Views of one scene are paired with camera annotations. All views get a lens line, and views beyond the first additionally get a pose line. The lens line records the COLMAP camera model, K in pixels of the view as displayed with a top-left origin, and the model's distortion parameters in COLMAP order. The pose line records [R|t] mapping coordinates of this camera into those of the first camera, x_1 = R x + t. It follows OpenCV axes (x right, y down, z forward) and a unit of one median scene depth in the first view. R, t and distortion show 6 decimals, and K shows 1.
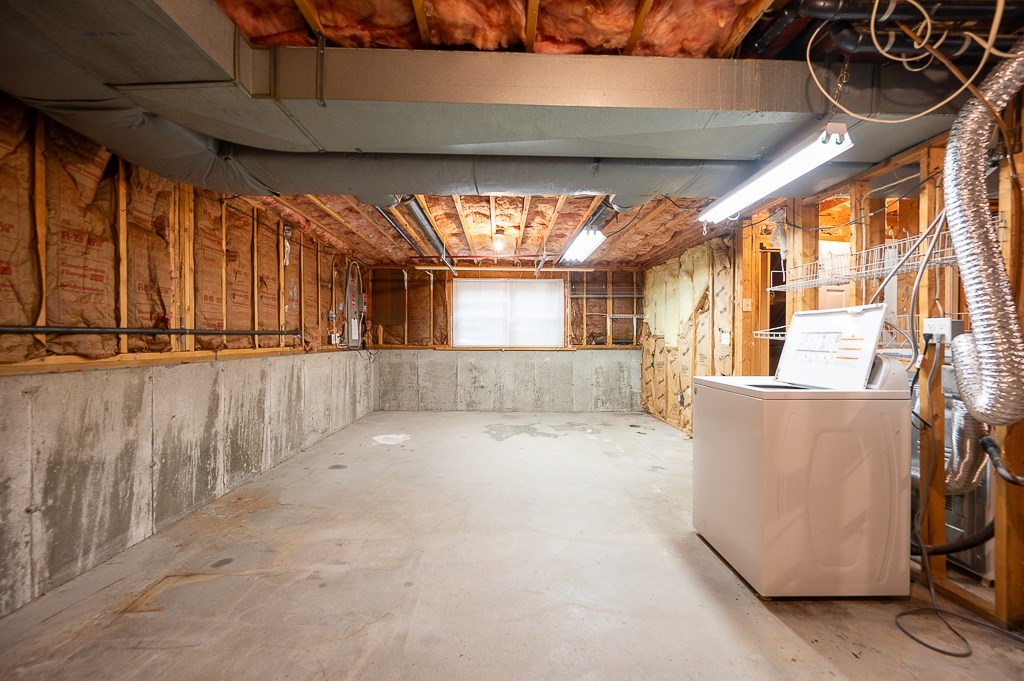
lens RADIAL K [[398.3, 0, 512.0], [0, 398.3, 343.5], [0, 0, 1]] dist [-0.004435, -0.000175]
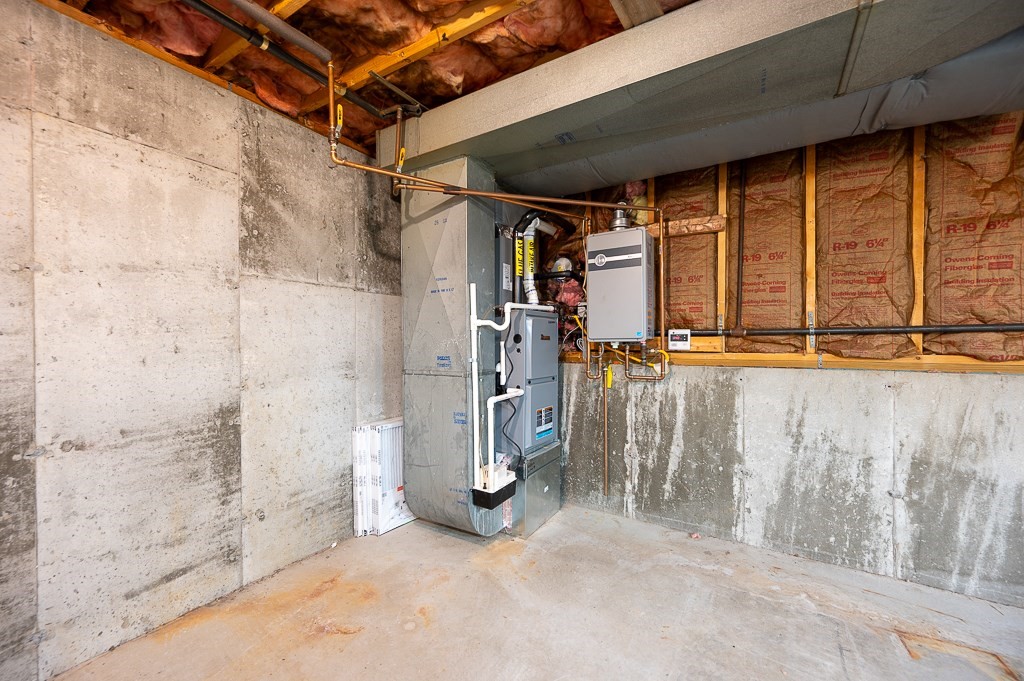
lens RADIAL K [[398.3, 0, 514.8], [0, 398.3, 340.5], [0, 0, 1]] dist [-0.004435, -0.000175]
pose [[-0.545876, 0.002782, -0.837861, 0.254535], [-0.003073, 0.999981, 0.005323, -0.007591], [0.837860, 0.005481, -0.545857, 0.661934]]
